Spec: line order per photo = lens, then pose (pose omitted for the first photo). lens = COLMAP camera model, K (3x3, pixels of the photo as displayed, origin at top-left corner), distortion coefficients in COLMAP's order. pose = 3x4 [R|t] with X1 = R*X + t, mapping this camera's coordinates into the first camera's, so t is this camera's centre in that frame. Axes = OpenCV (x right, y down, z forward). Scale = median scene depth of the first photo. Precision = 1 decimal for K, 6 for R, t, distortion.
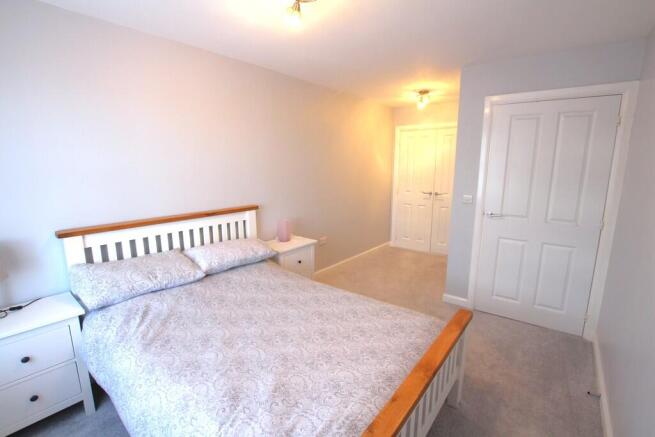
lens RADIAL K [[305.1, 0, 327.5], [0, 305.1, 218.5], [0, 0, 1]] dist [-0.033207, 0.000738]
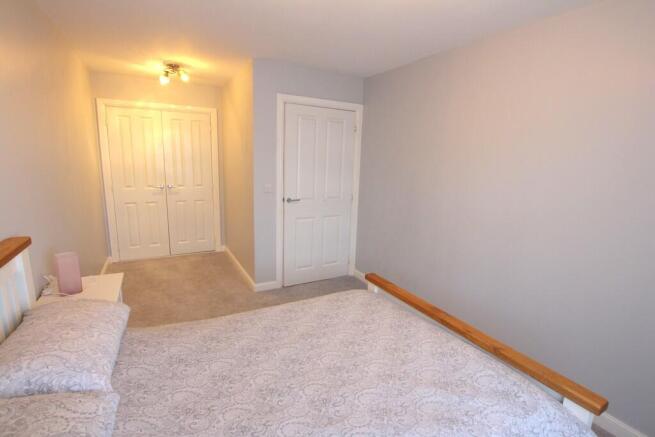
lens RADIAL K [[323.8, 0, 327.5], [0, 323.8, 218.5], [0, 0, 1]] dist [-0.031281, 0.000542]
pose [[0.380721, -0.162453, 0.910308, -0.540027], [0.131588, 0.983946, 0.120560, -0.074630], [-0.915279, 0.073886, 0.395986, 0.403688]]
